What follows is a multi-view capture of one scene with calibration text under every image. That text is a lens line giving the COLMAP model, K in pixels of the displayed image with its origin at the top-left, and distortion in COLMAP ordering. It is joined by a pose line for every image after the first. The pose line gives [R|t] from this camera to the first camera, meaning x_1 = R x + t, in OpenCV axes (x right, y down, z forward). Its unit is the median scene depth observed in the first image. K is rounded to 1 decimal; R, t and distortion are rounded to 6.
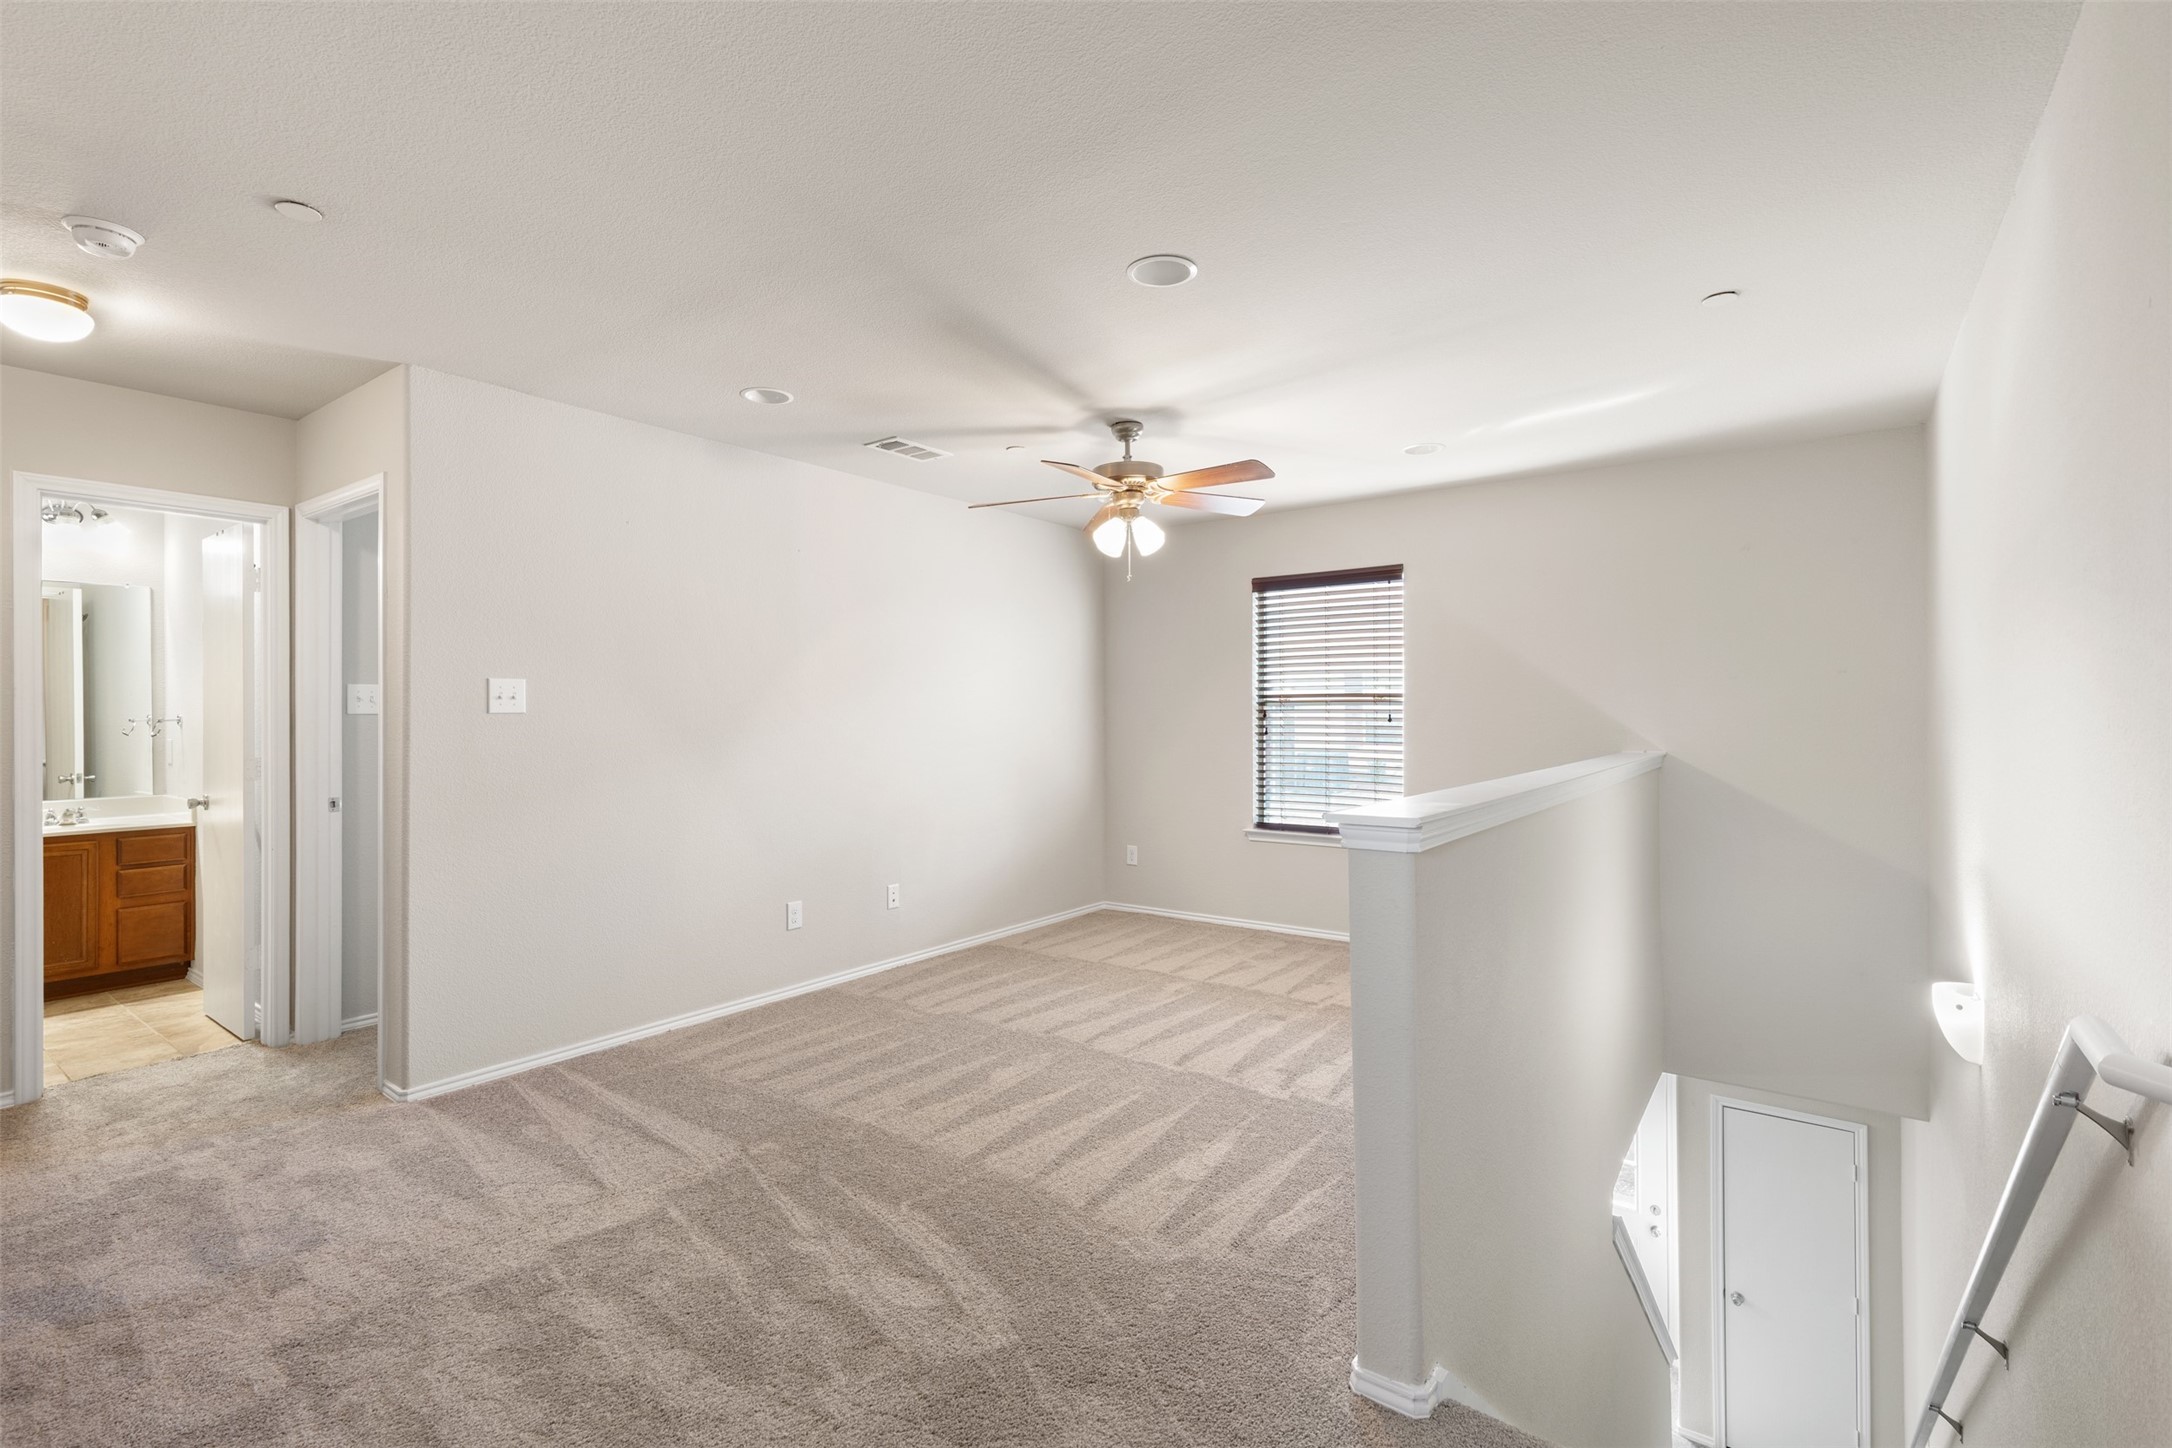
lens RADIAL K [[978.4, 0, 1086.0], [0, 978.4, 724.0], [0, 0, 1]] dist [-0.000265, -0.000364]
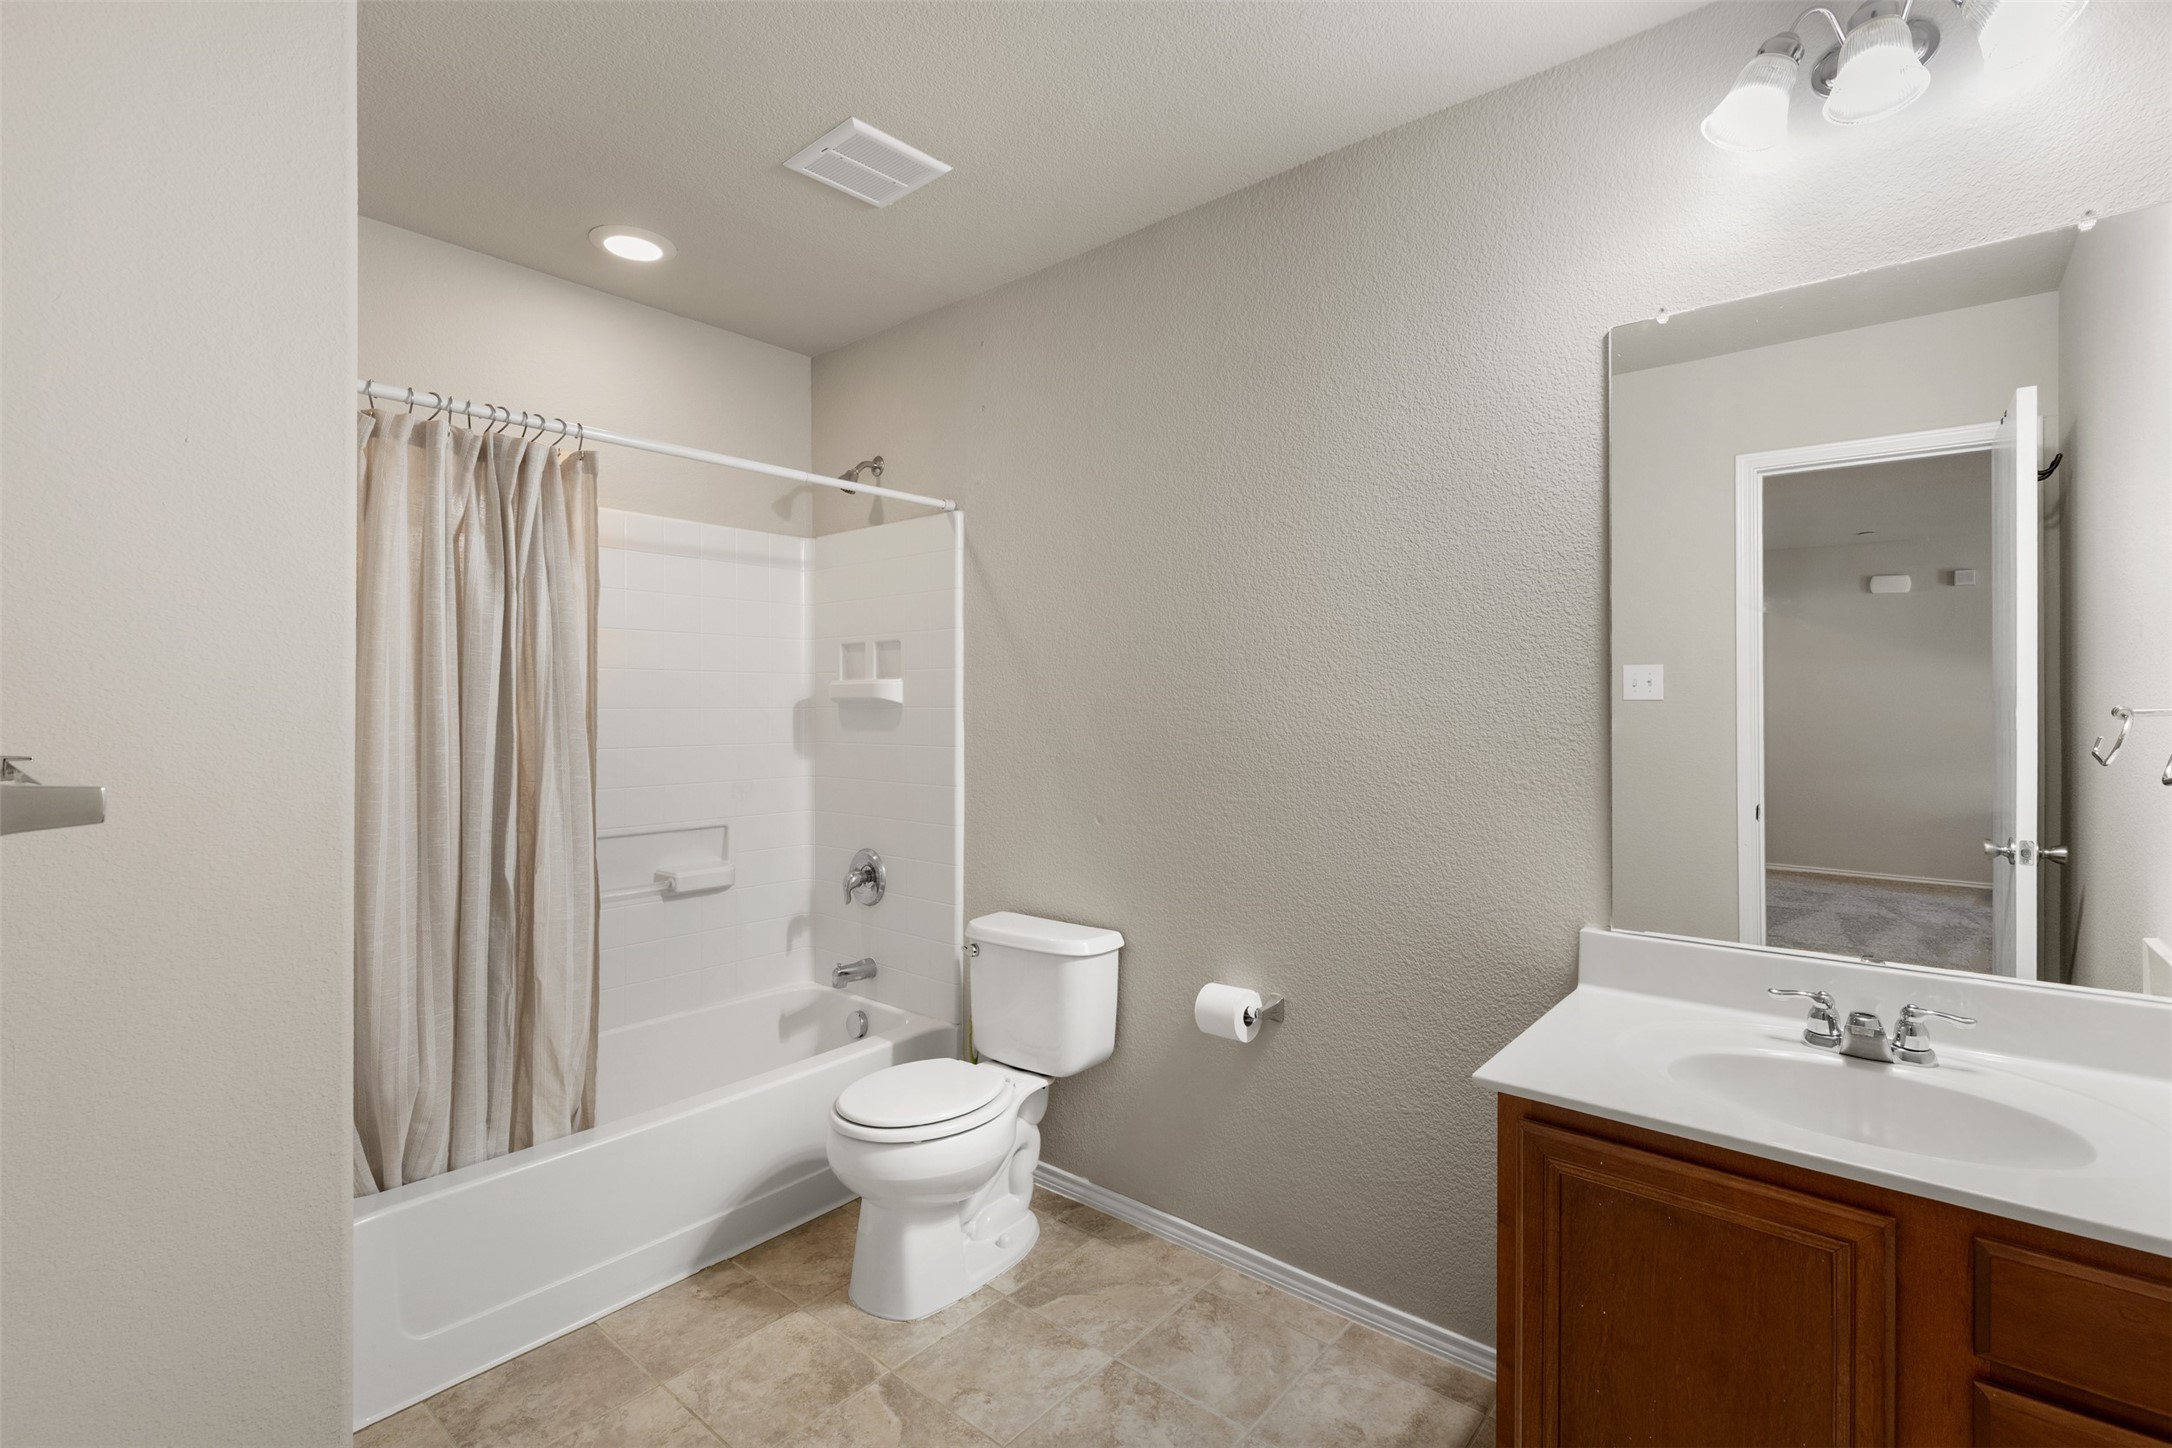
lens RADIAL K [[978.4, 0, 1086.0], [0, 978.4, 724.0], [0, 0, 1]] dist [-0.000265, -0.000364]
pose [[-0.070570, 0.001736, -0.997505, -0.572502], [-0.004864, 0.999986, 0.002085, 0.000253], [0.997495, 0.004999, -0.070560, 0.617963]]
